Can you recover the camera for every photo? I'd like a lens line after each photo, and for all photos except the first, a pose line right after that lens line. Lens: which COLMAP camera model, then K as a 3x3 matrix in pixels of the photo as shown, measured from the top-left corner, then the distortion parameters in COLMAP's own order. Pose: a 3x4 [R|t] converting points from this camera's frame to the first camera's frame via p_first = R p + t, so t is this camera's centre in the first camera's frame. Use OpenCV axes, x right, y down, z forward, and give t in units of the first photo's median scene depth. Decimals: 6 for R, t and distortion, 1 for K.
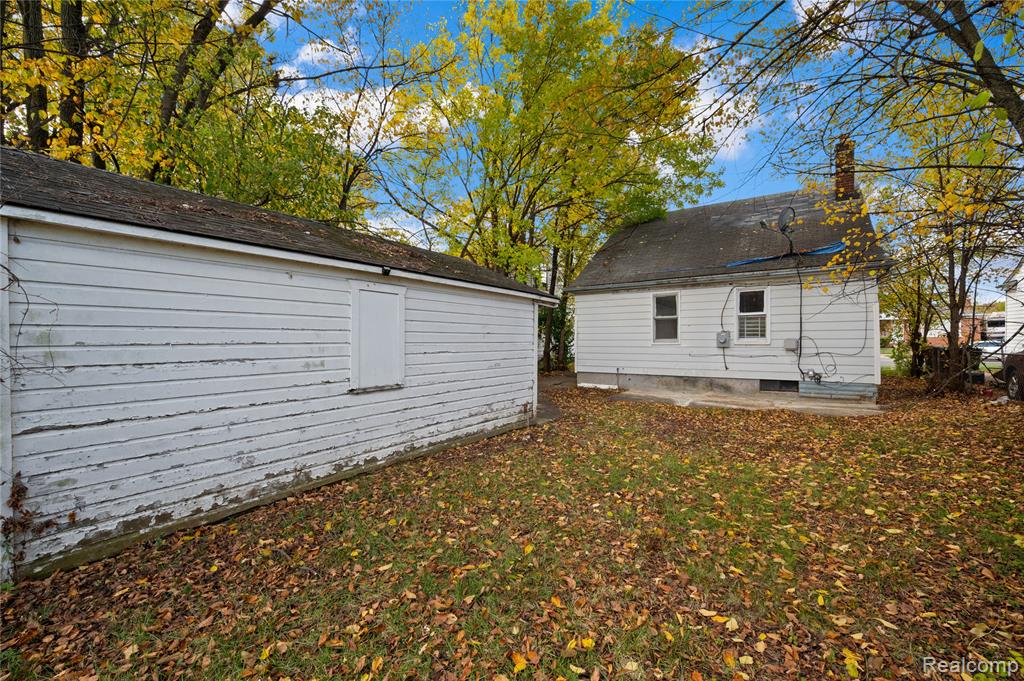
lens RADIAL K [[433.4, 0, 514.6], [0, 433.4, 339.8], [0, 0, 1]] dist [-0.001577, -0.000052]
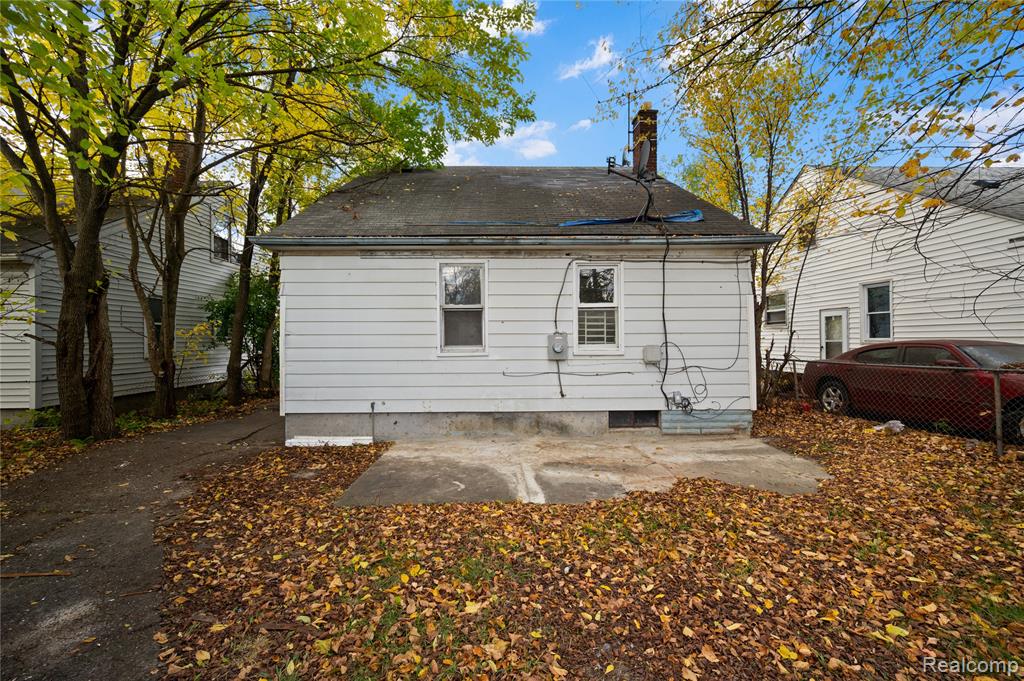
lens RADIAL K [[413.1, 0, 513.3], [0, 413.1, 340.6], [0, 0, 1]] dist [-0.003715, -0.000021]
pose [[0.822837, 0.005477, 0.568250, 0.109433], [-0.000510, 0.999960, -0.008900, -0.004132], [-0.568277, 0.007033, 0.822807, 0.567714]]
